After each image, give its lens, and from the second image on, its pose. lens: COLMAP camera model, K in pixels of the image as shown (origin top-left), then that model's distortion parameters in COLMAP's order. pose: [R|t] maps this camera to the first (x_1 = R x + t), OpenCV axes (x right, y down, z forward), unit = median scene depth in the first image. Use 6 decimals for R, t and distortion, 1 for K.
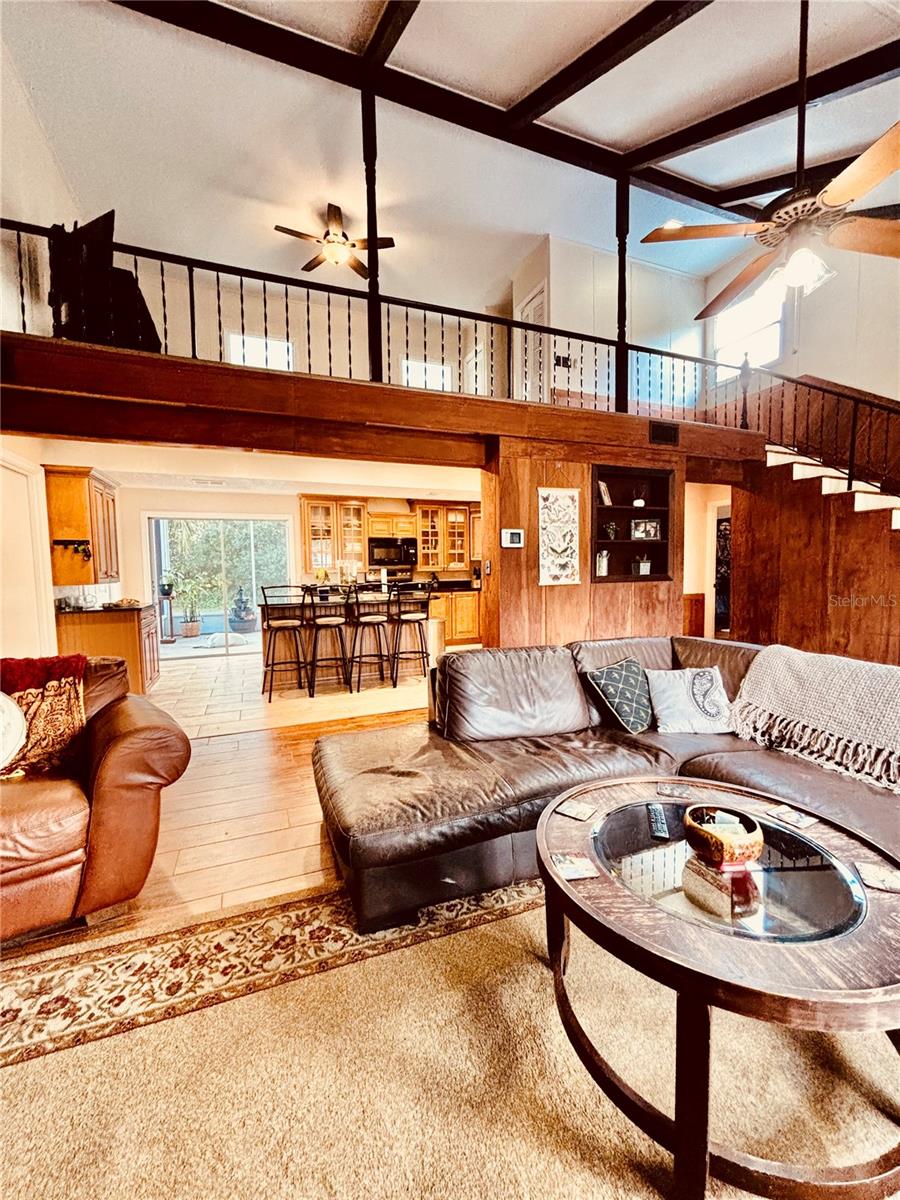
lens RADIAL K [[486.8, 0, 450.0], [0, 486.8, 600.0], [0, 0, 1]] dist [0.002003, -0.000343]
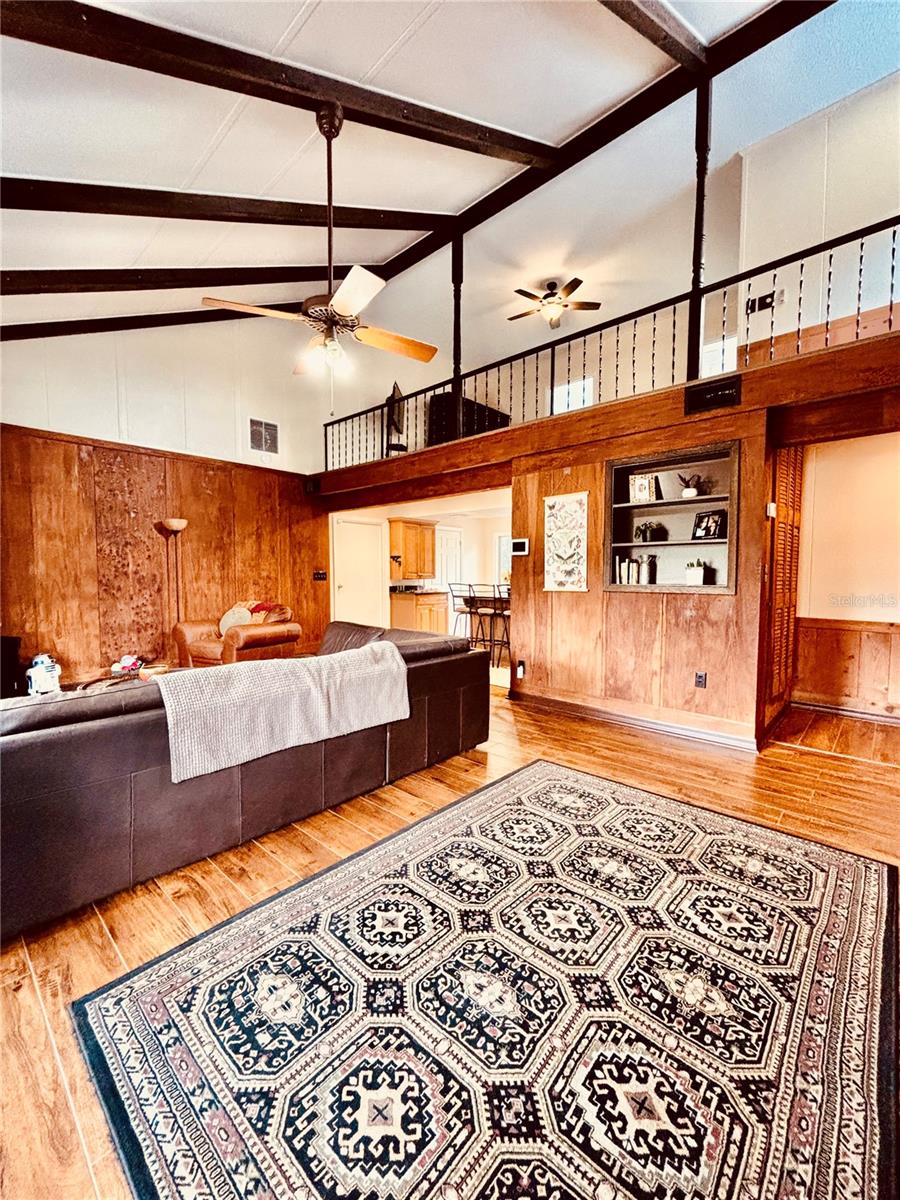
lens RADIAL K [[486.8, 0, 448.0], [0, 486.8, 595.8], [0, 0, 1]] dist [0.000012, -0.000307]
pose [[0.433538, 0.054993, -0.899456, 1.027701], [-0.067920, 0.997291, 0.028237, -0.034264], [0.898572, 0.048850, 0.436099, 0.360068]]
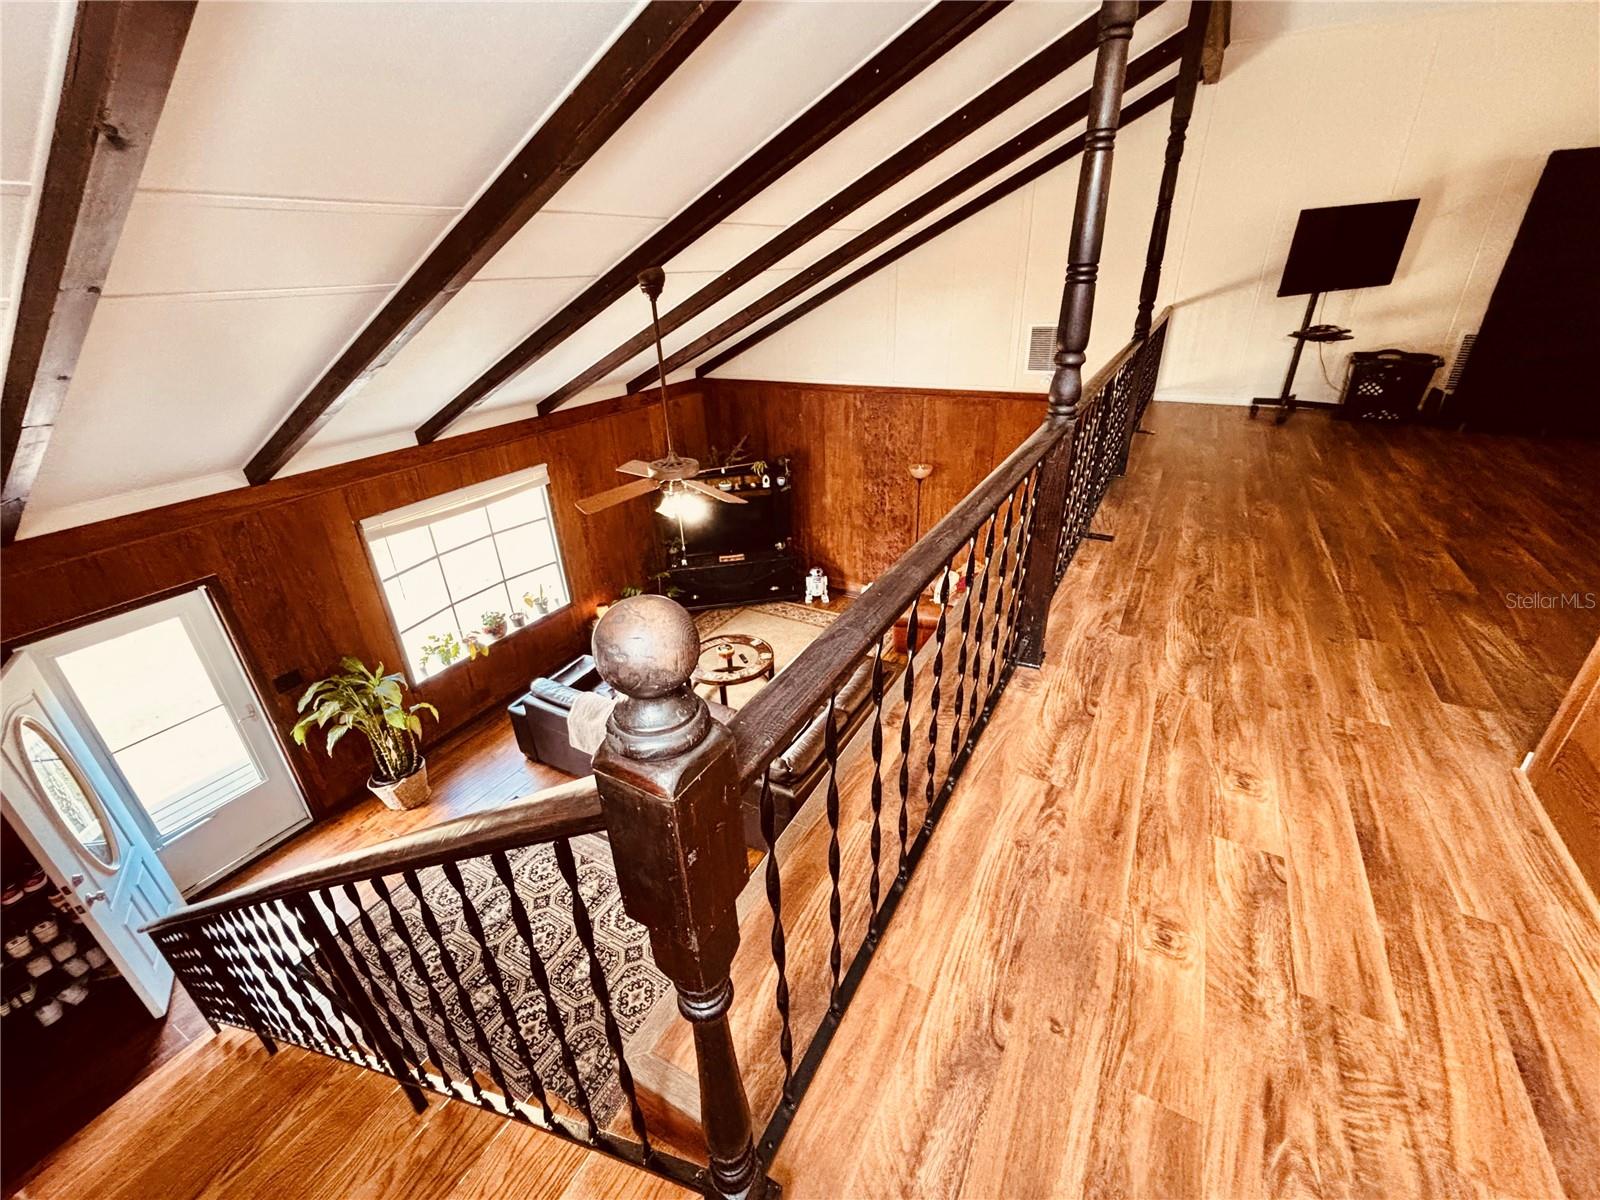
lens RADIAL K [[672.3, 0, 798.2], [0, 672.3, 601.7], [0, 0, 1]] dist [0.000737, -0.000083]
pose [[-0.774754, 0.313468, -0.549084, 0.816373], [0.000549, 0.868777, 0.495202, -0.711218], [0.632262, 0.383359, -0.673261, 1.368707]]
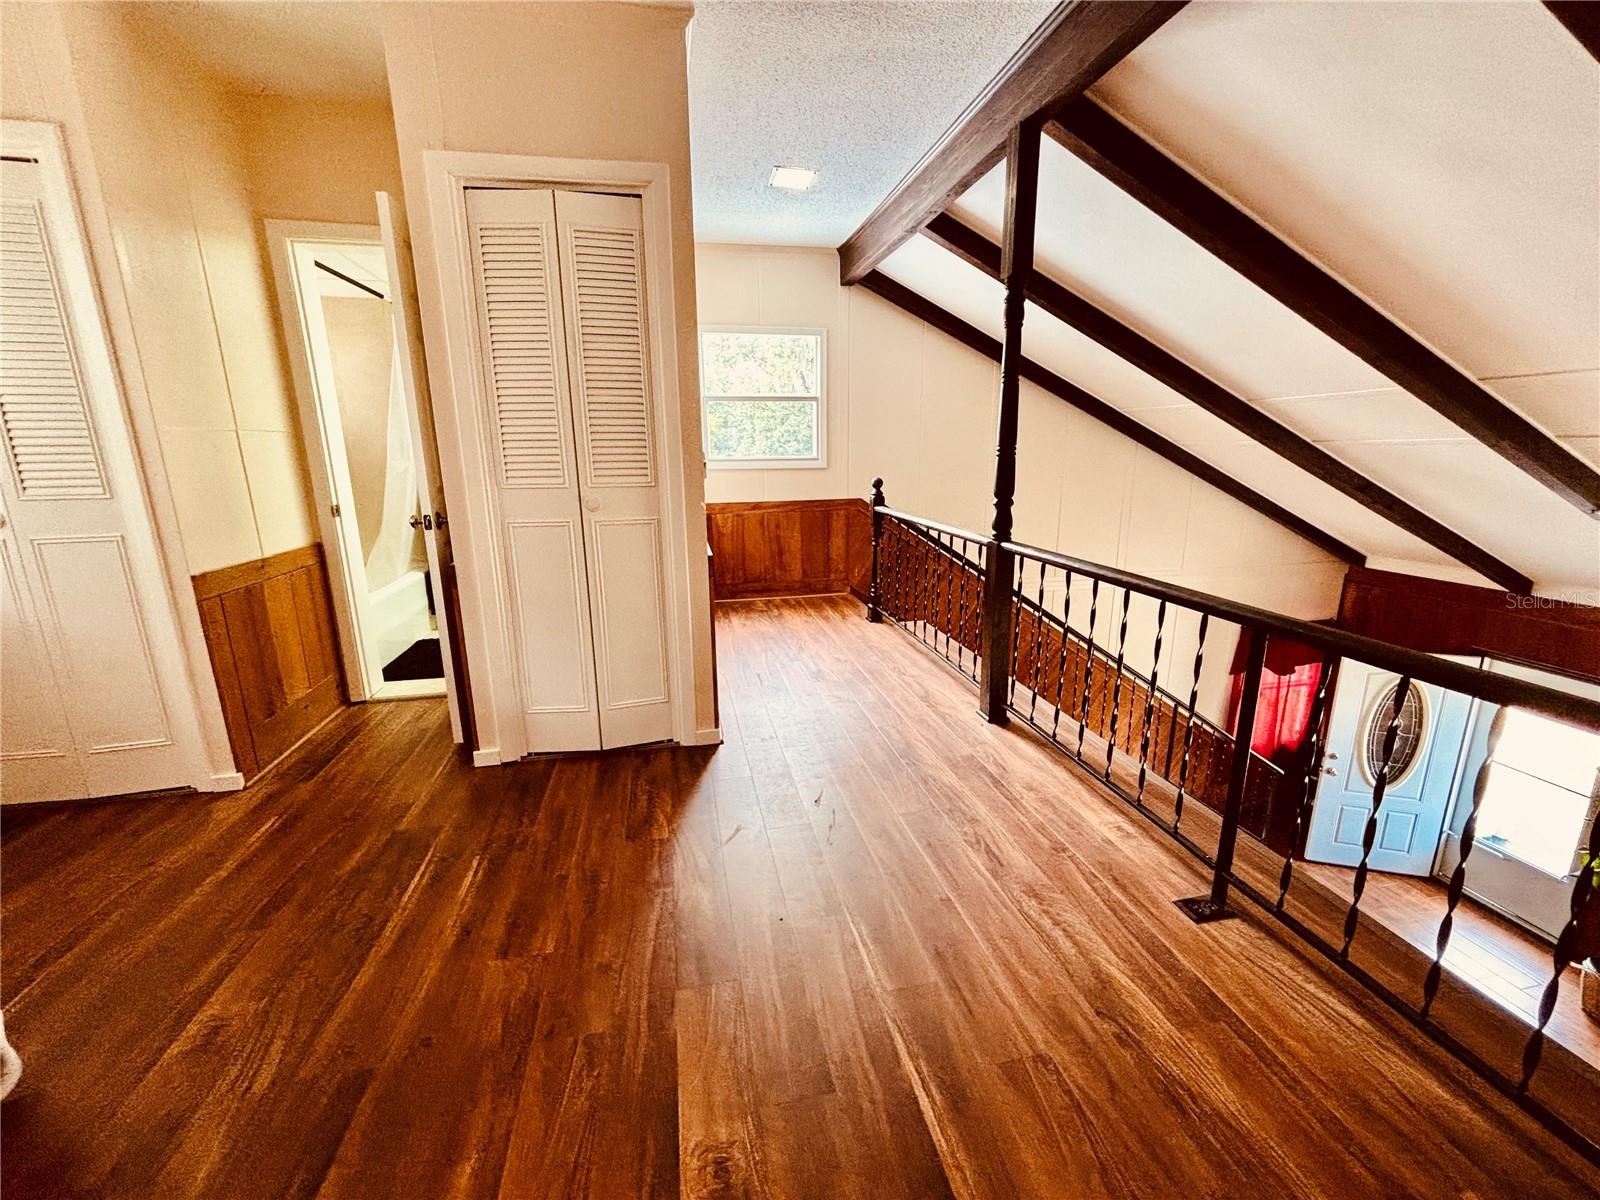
lens RADIAL K [[647.8, 0, 798.9], [0, 647.8, 597.4], [0, 0, 1]] dist [0.001024, 0.000169]
pose [[0.178196, -0.215219, 0.960170, -0.274009], [0.071494, 0.976041, 0.205508, -0.685875], [-0.981394, 0.032026, 0.189313, 1.208773]]
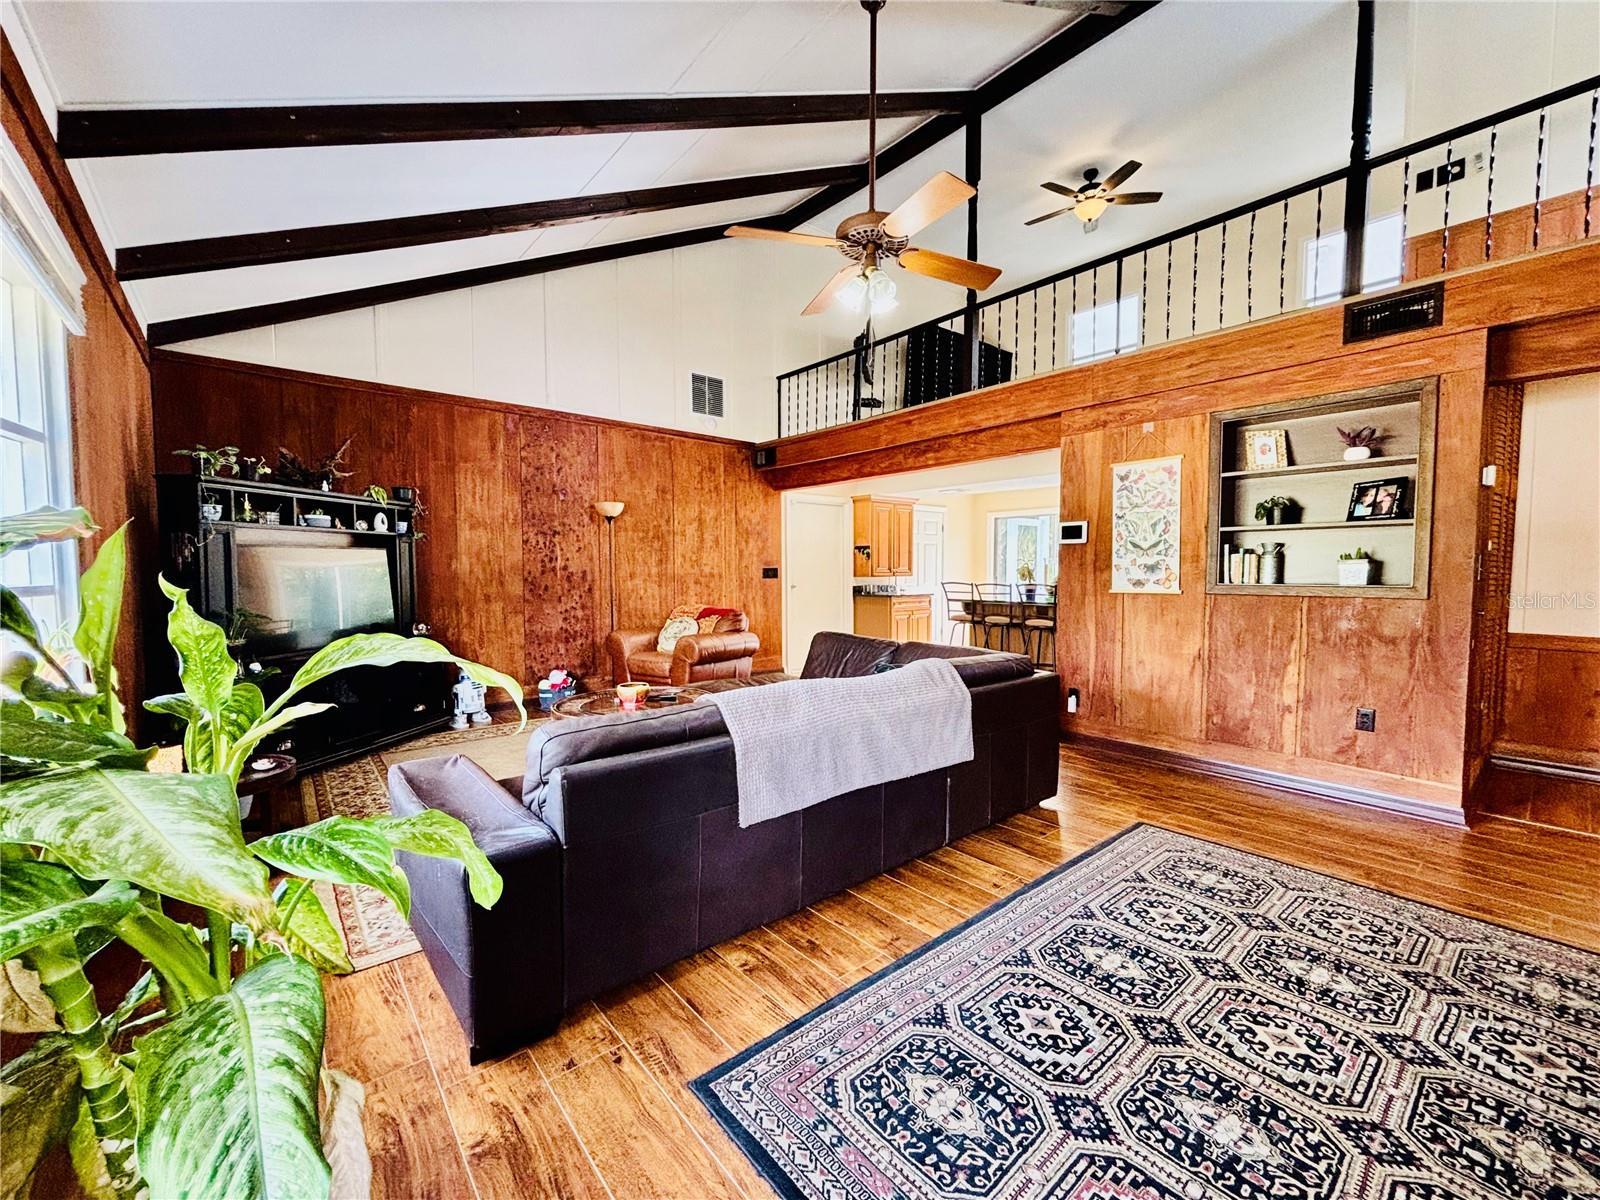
lens RADIAL K [[647.8, 0, 798.9], [0, 647.8, 597.4], [0, 0, 1]] dist [0.001024, 0.000169]
pose [[0.312879, 0.054073, -0.948253, 0.987932], [-0.068429, 0.997067, 0.034279, -0.023476], [0.947325, 0.054163, 0.315661, 0.218182]]
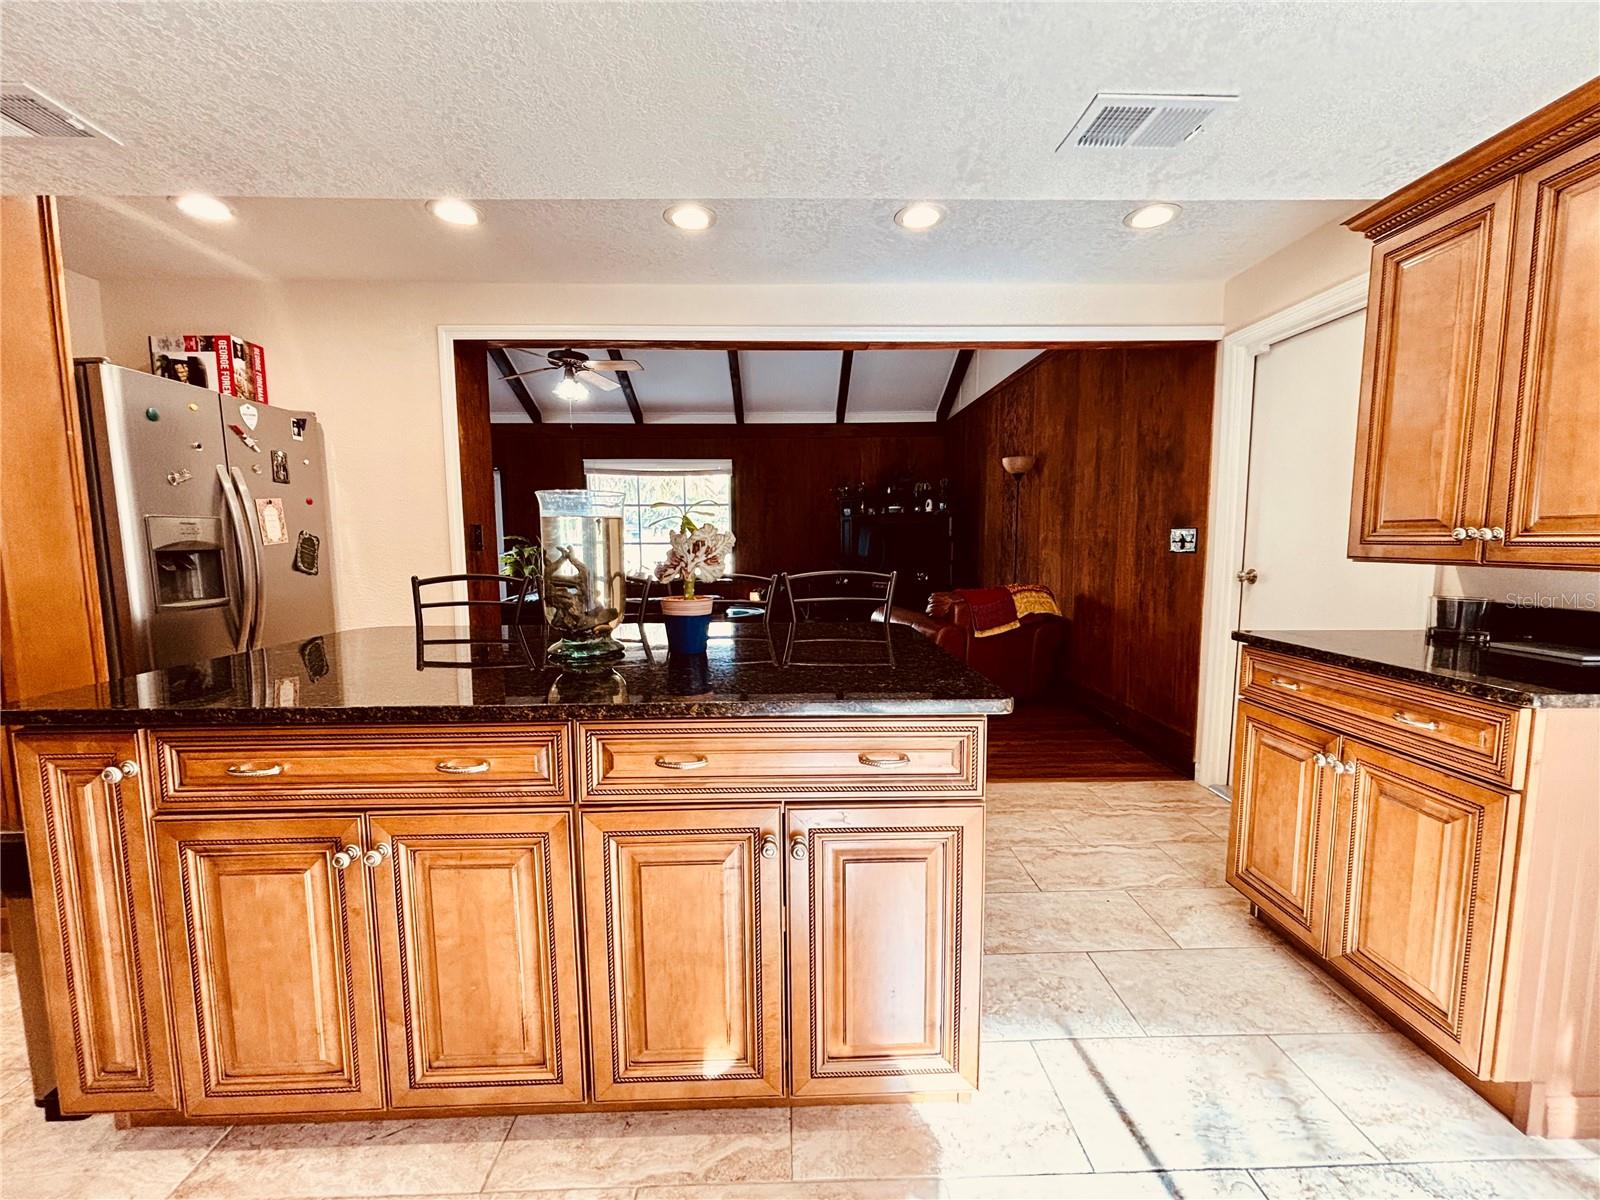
lens RADIAL K [[649.1, 0, 797.0], [0, 649.1, 609.4], [0, 0, 1]] dist [0.000012, -0.000307]
pose [[-0.935178, -0.019097, 0.353664, -0.536490], [0.043014, 0.985030, 0.166931, -0.092628], [-0.351557, 0.171323, -0.920356, 1.575496]]
